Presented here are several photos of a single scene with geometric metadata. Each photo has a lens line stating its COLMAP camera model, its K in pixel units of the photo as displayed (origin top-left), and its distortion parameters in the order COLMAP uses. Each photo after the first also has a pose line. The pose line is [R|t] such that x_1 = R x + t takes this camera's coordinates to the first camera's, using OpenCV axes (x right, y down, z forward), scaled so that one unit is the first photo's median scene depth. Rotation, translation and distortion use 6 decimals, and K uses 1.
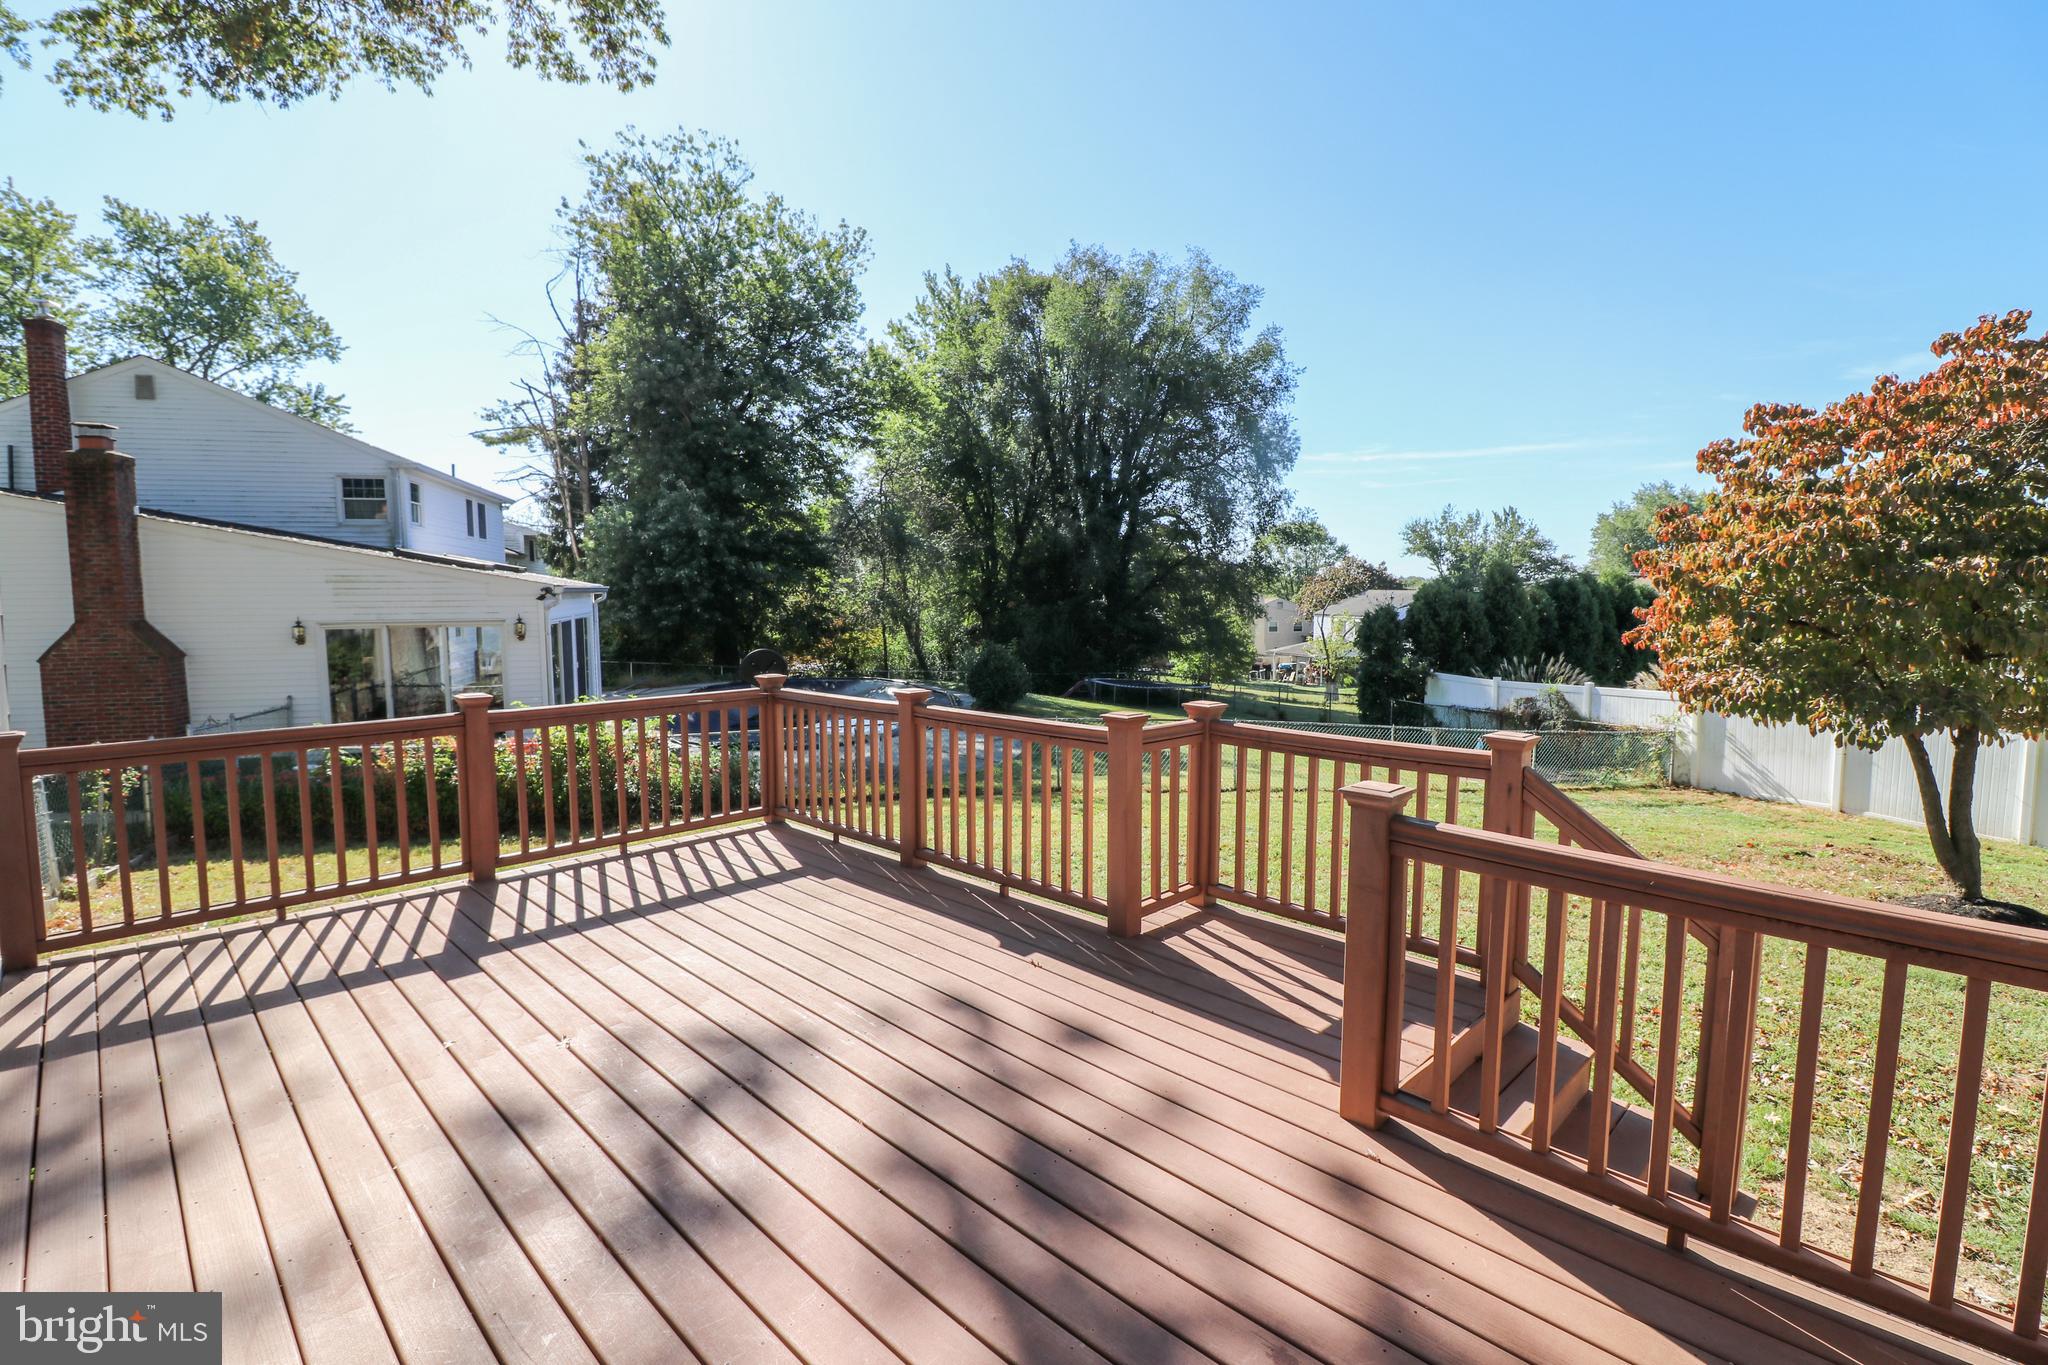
lens RADIAL K [[956.2, 0, 1003.8], [0, 956.2, 680.0], [0, 0, 1]] dist [-0.009003, -0.006741]
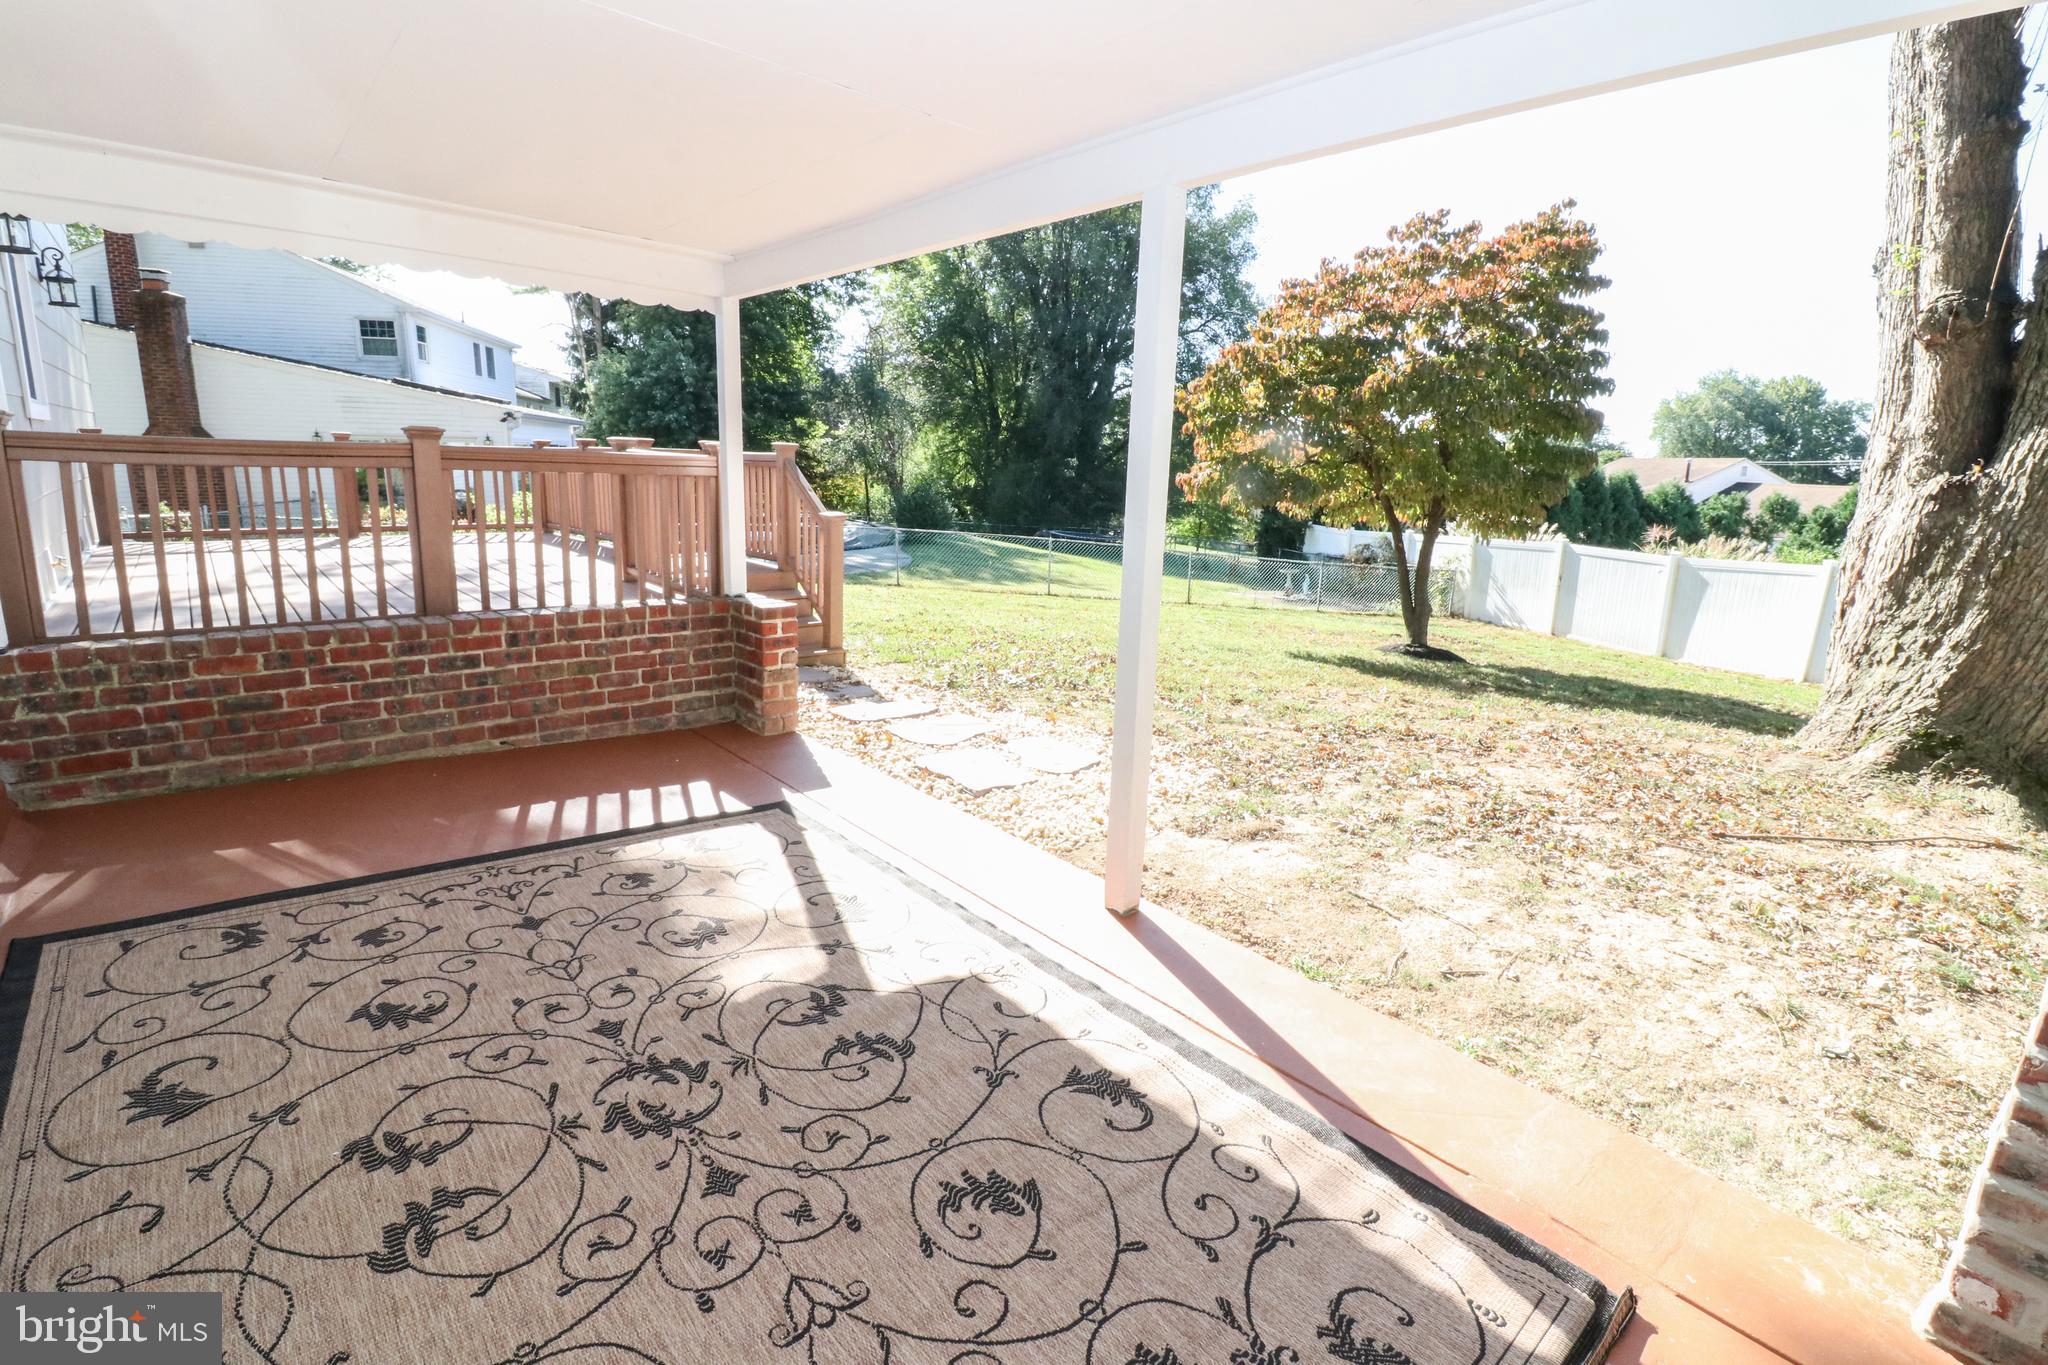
lens RADIAL K [[956.2, 0, 1018.2], [0, 956.2, 679.1], [0, 0, 1]] dist [-0.009003, -0.006741]
pose [[0.997759, 0.044460, -0.050006, 0.157704], [-0.037667, 0.990875, 0.129415, 0.037572], [0.055303, -0.127241, 0.990329, -0.145363]]
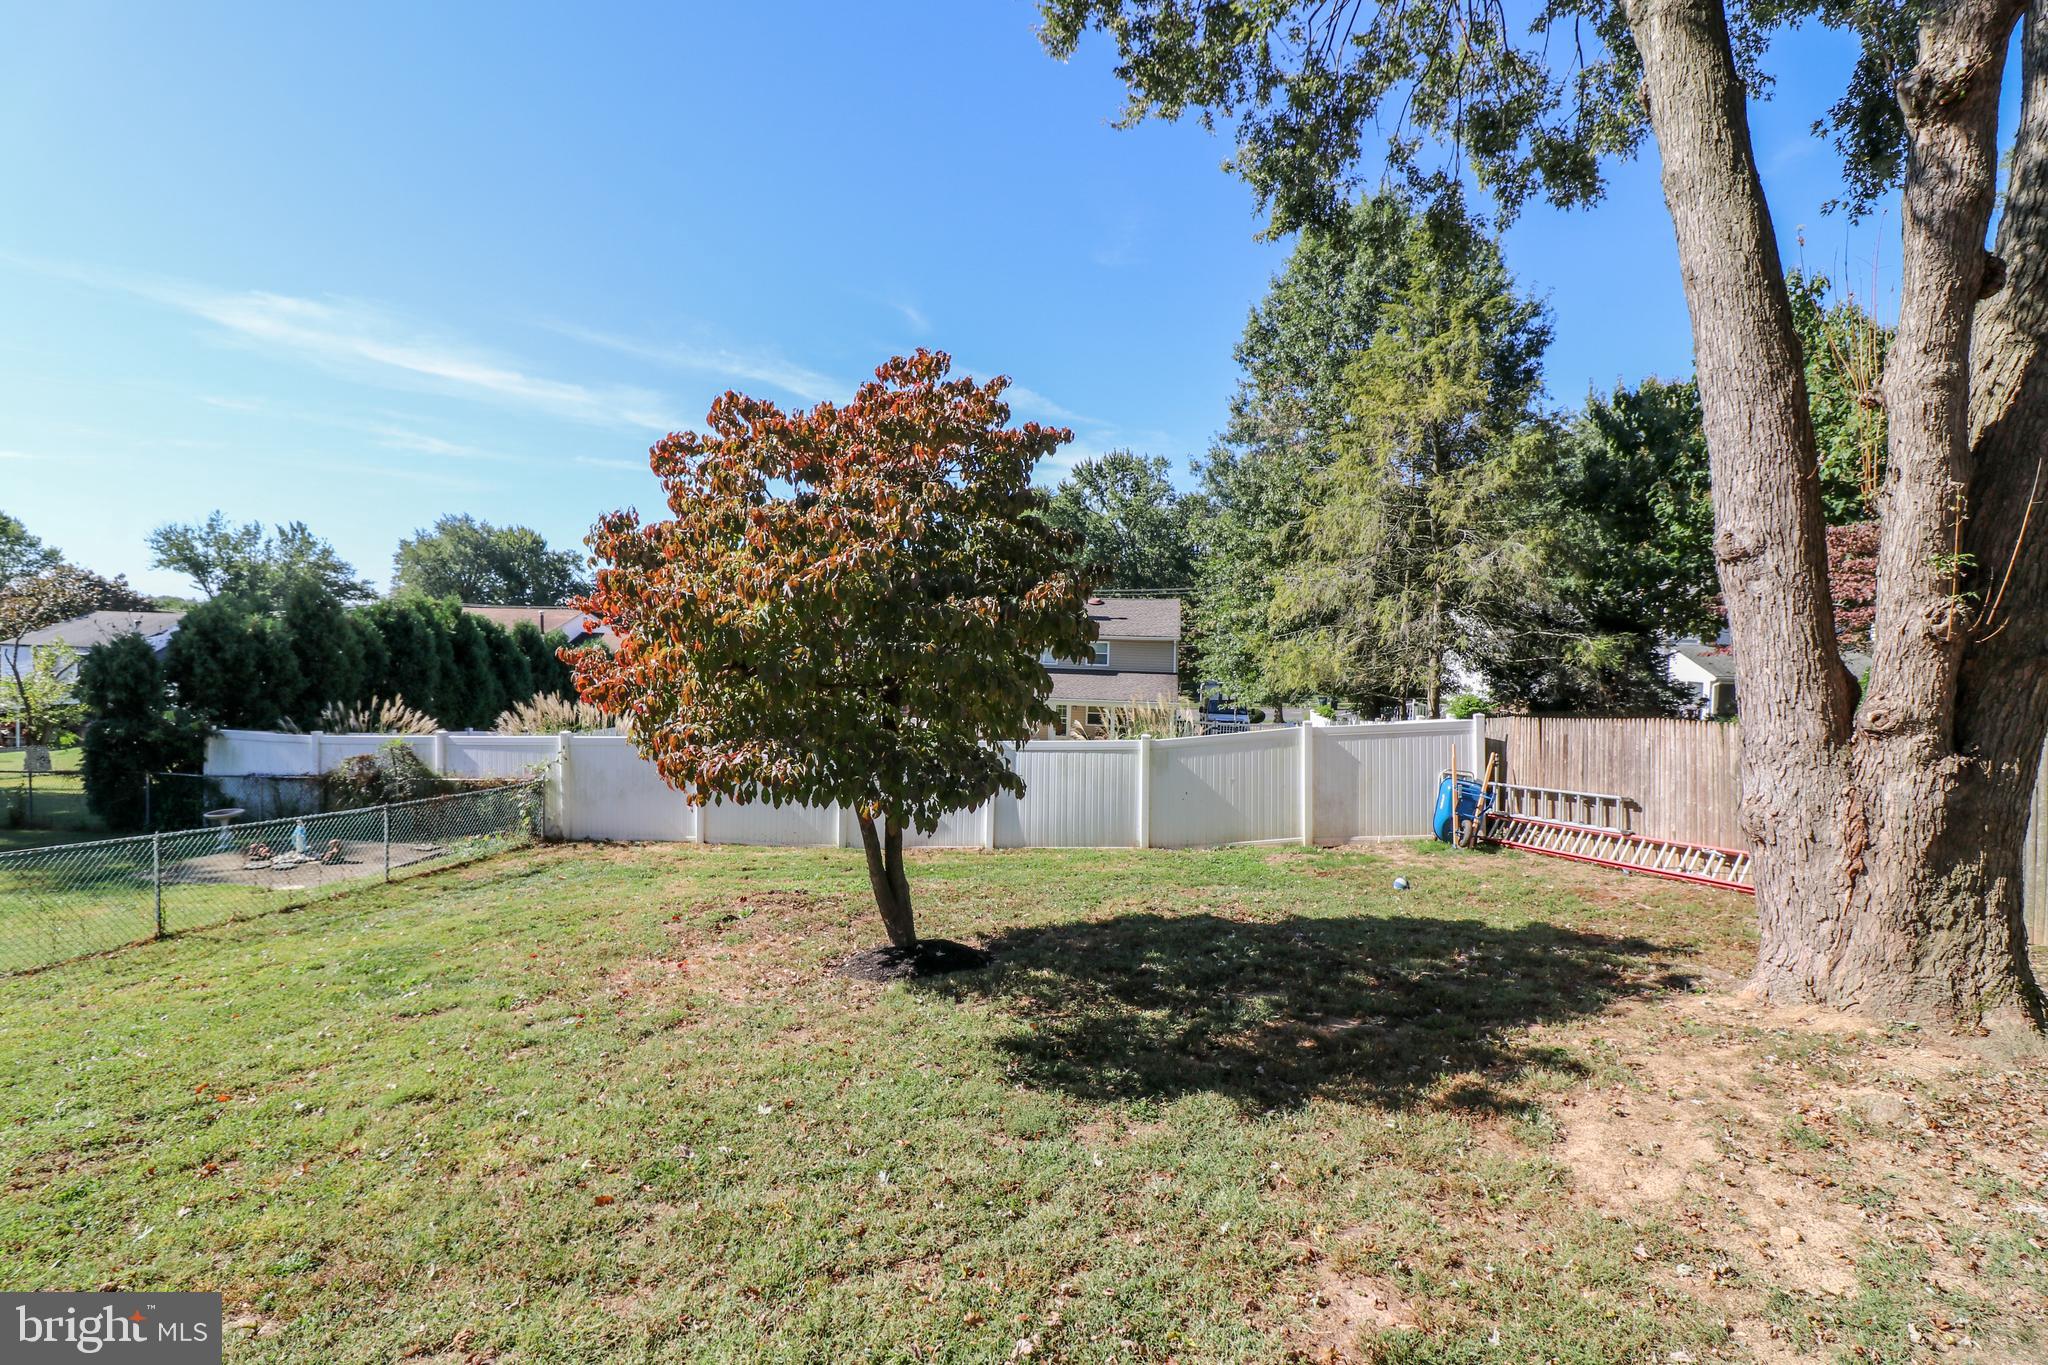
lens RADIAL K [[956.2, 0, 1018.7], [0, 956.2, 655.7], [0, 0, 1]] dist [-0.009003, -0.006741]
pose [[0.420166, -0.008752, 0.907405, 0.054804], [0.058901, 0.998108, -0.017647, -0.014086], [-0.905534, 0.060862, 0.419887, 0.142114]]
